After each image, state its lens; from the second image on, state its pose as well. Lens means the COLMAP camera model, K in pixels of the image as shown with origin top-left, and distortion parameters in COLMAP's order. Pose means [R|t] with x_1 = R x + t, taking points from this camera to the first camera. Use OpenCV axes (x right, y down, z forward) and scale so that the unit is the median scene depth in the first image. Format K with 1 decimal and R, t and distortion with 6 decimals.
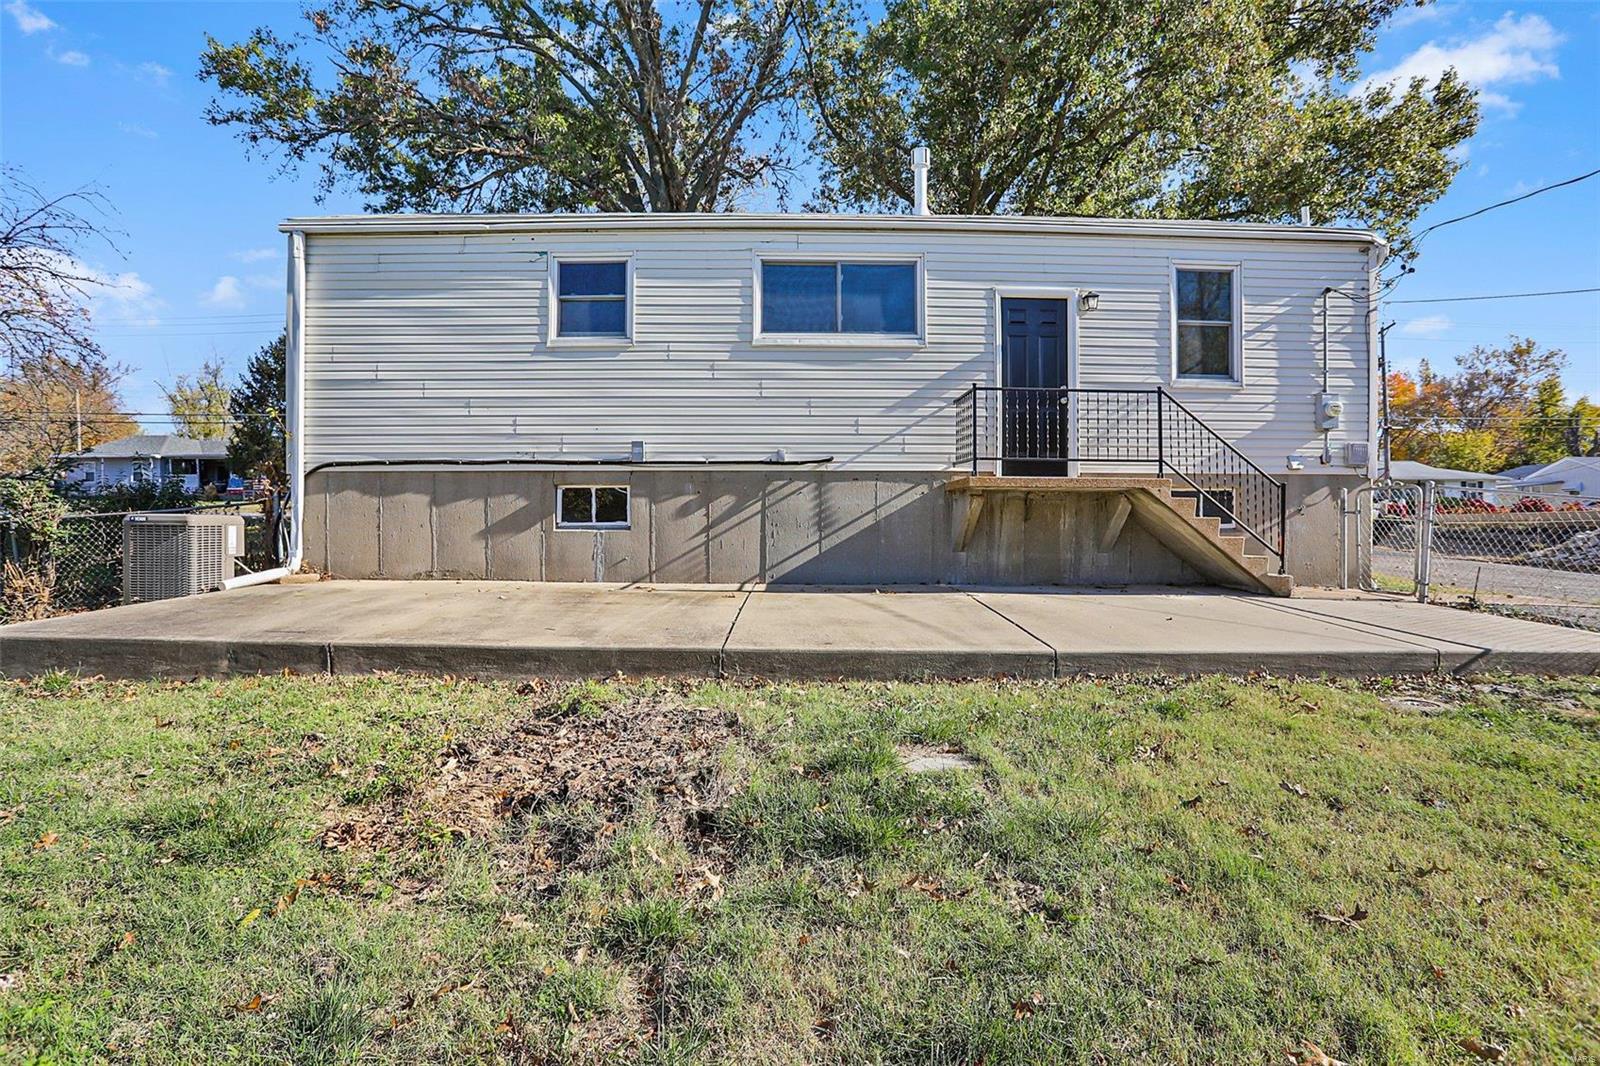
lens RADIAL K [[780.1, 0, 806.5], [0, 780.1, 537.4], [0, 0, 1]] dist [-0.047488, 0.008073]
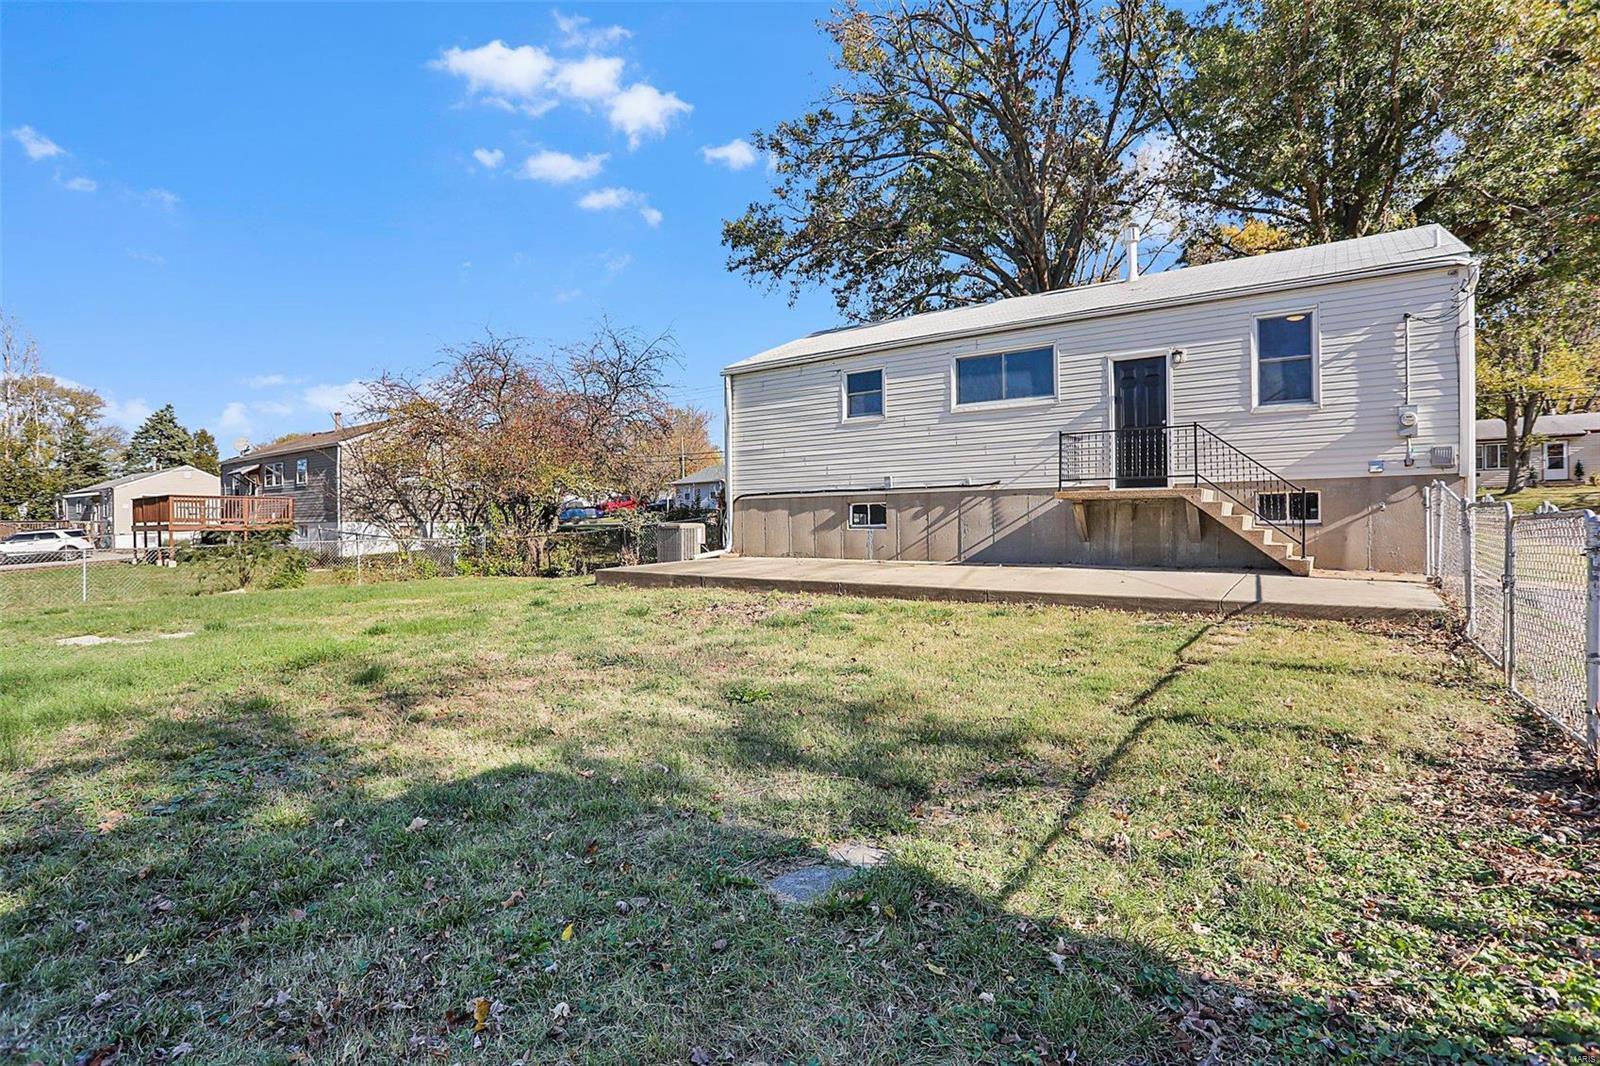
lens RADIAL K [[780.1, 0, 794.2], [0, 780.1, 529.9], [0, 0, 1]] dist [-0.047488, 0.008073]
pose [[0.803151, -0.008096, -0.595721, 0.618616], [0.001487, 0.999932, -0.011585, 0.011923], [0.595774, 0.008418, 0.803108, -0.473125]]
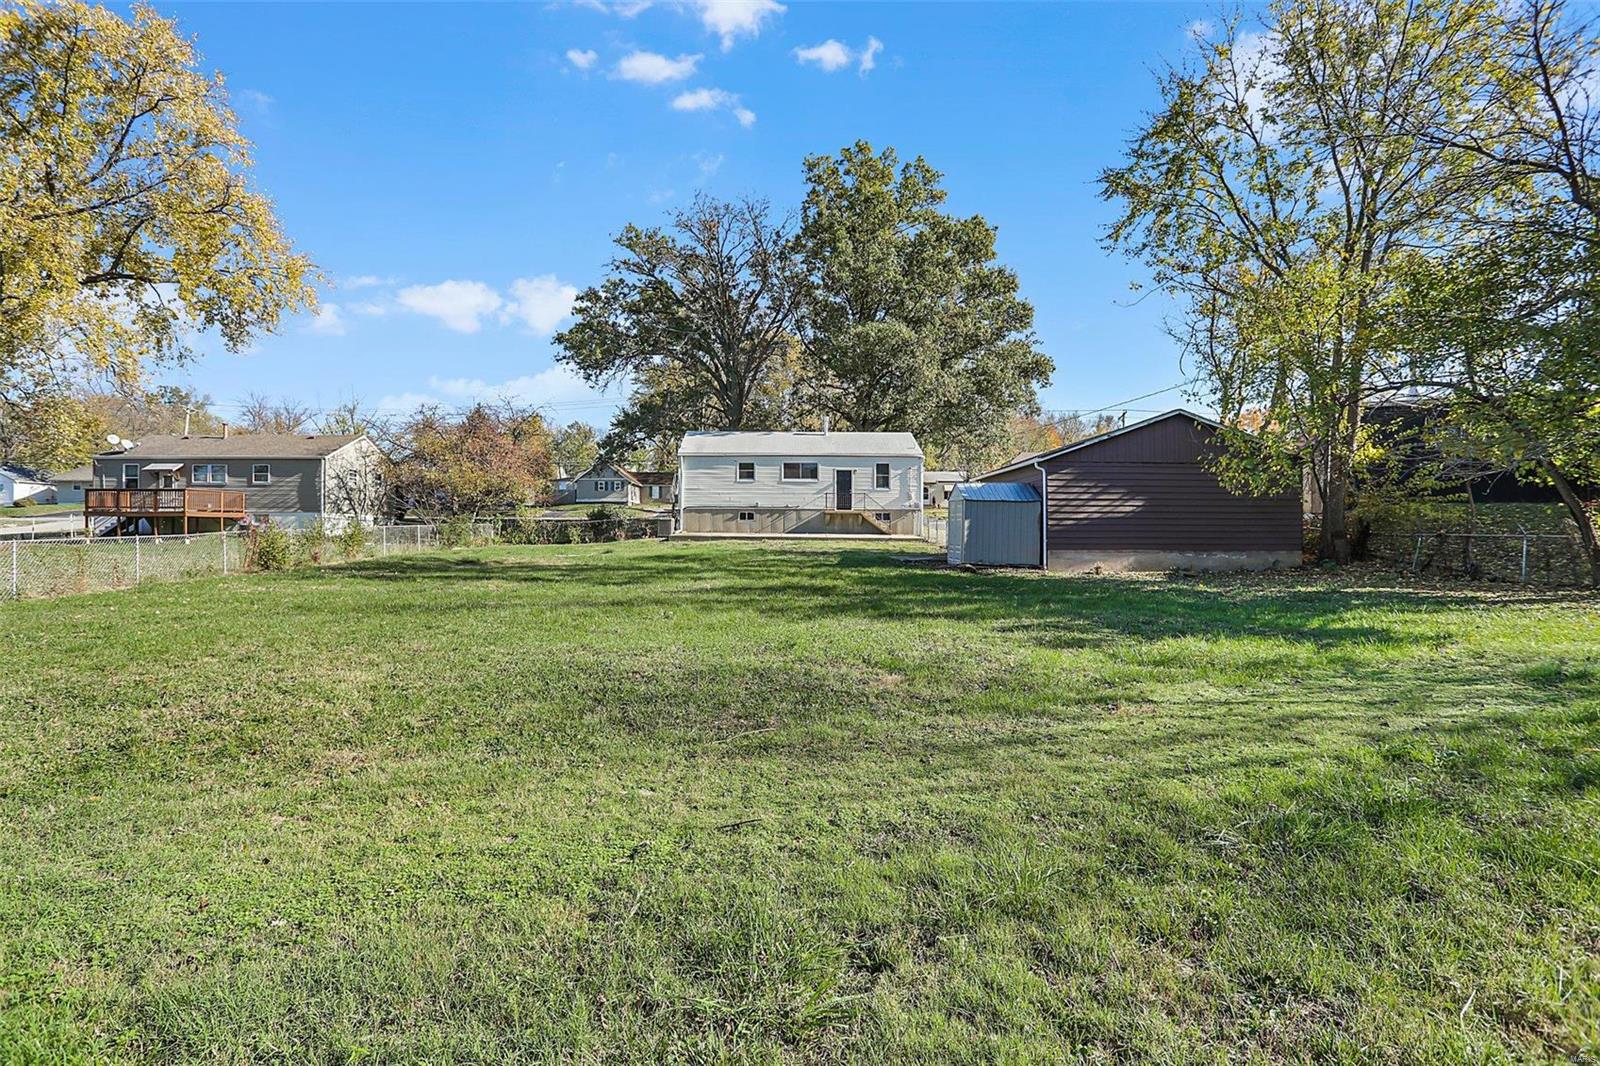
lens RADIAL K [[780.1, 0, 805.3], [0, 780.1, 532.6], [0, 0, 1]] dist [-0.047488, 0.008073]
pose [[0.997785, 0.002589, -0.066465, 0.374668], [-0.003524, 0.999896, -0.013963, 0.118696], [0.066422, 0.014167, 0.997691, -3.563488]]
